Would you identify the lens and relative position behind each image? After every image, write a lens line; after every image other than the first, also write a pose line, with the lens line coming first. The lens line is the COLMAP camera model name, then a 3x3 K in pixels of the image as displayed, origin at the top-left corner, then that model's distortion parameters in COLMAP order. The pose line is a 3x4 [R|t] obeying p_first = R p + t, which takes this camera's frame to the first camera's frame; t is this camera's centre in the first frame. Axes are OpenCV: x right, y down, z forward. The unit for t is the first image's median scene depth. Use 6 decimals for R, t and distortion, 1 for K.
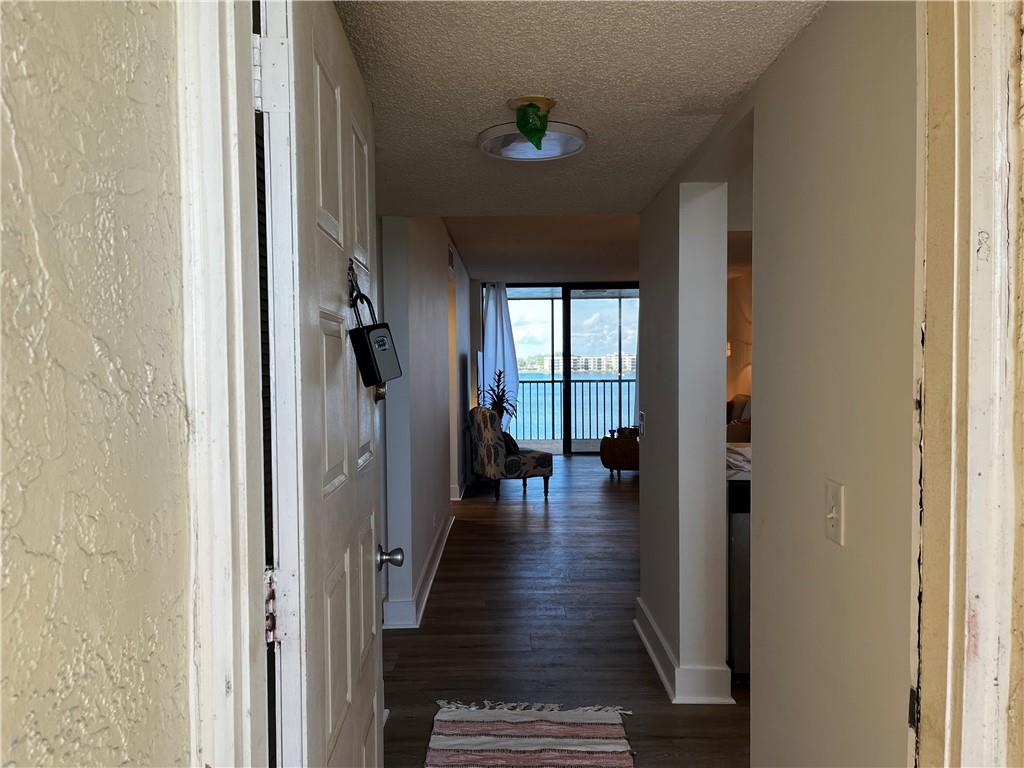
lens RADIAL K [[766.9, 0, 512.0], [0, 766.9, 384.0], [0, 0, 1]] dist [0.004571, 0.000116]
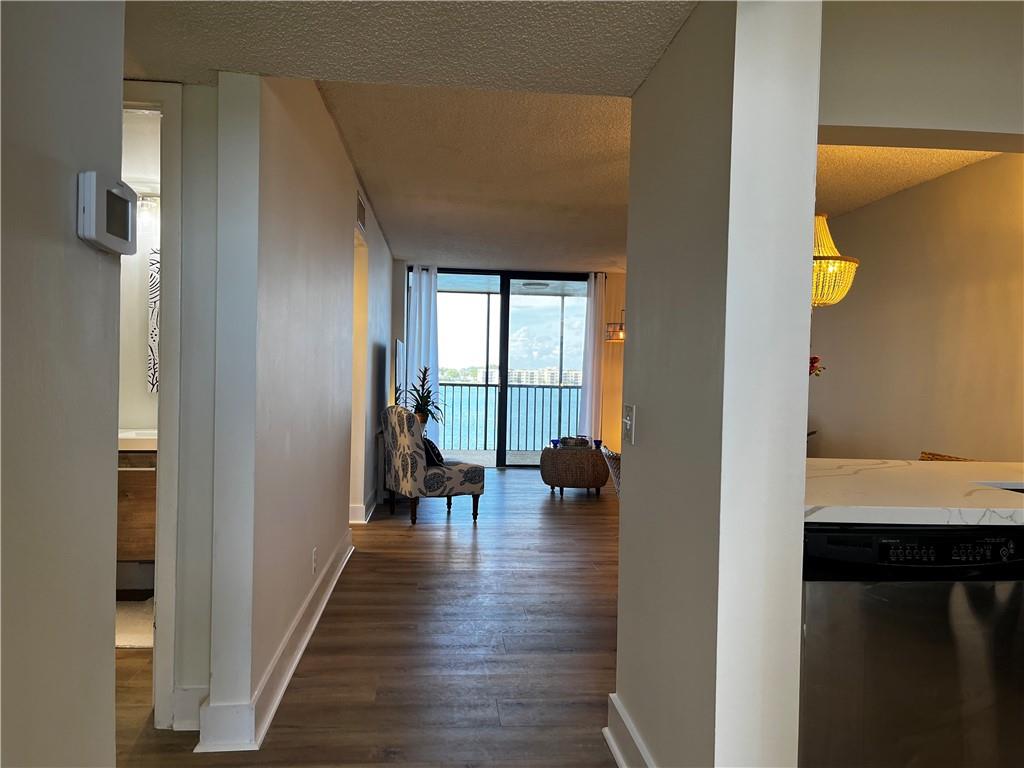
lens RADIAL K [[766.9, 0, 512.0], [0, 766.9, 384.0], [0, 0, 1]] dist [0.004571, 0.000116]
pose [[0.995764, 0.030306, 0.086804, 0.008764], [-0.028986, 0.999445, -0.016435, 0.015927], [-0.087254, 0.013849, 0.996090, 0.187744]]
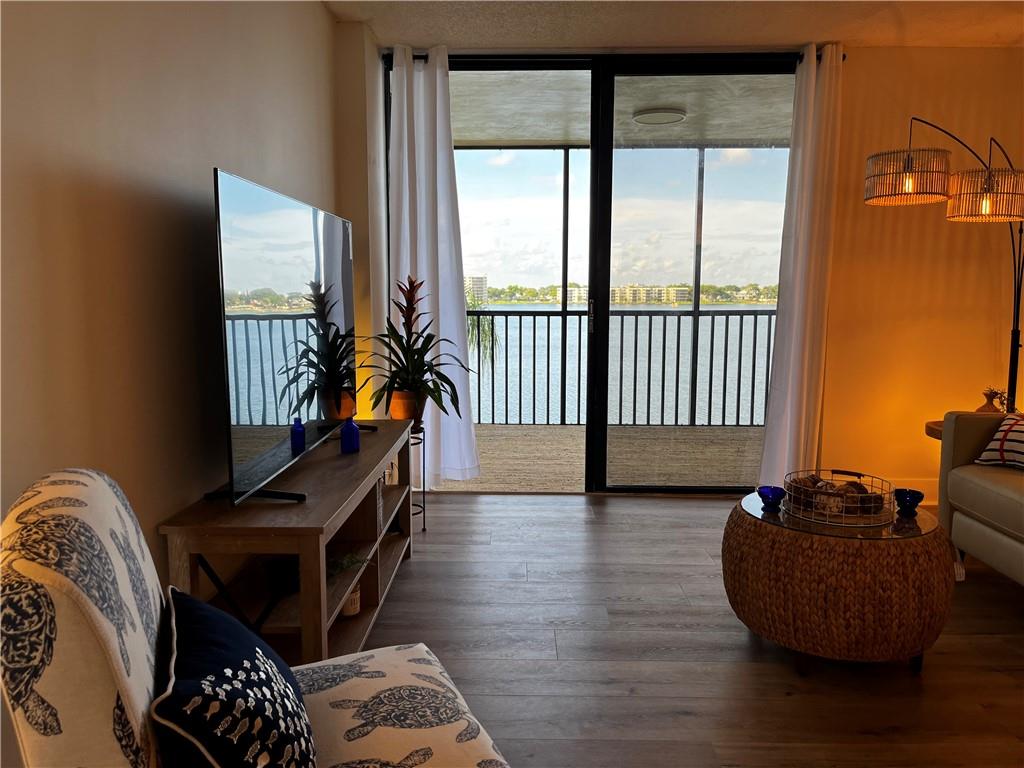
lens RADIAL K [[782.5, 0, 470.9], [0, 782.5, 384.2], [0, 0, 1]] dist [0.003298, 0.000708]
pose [[0.997746, 0.015613, -0.065268, 0.046179], [-0.009827, 0.996068, 0.088043, -0.002532], [0.066386, -0.087203, 0.993976, 0.843973]]
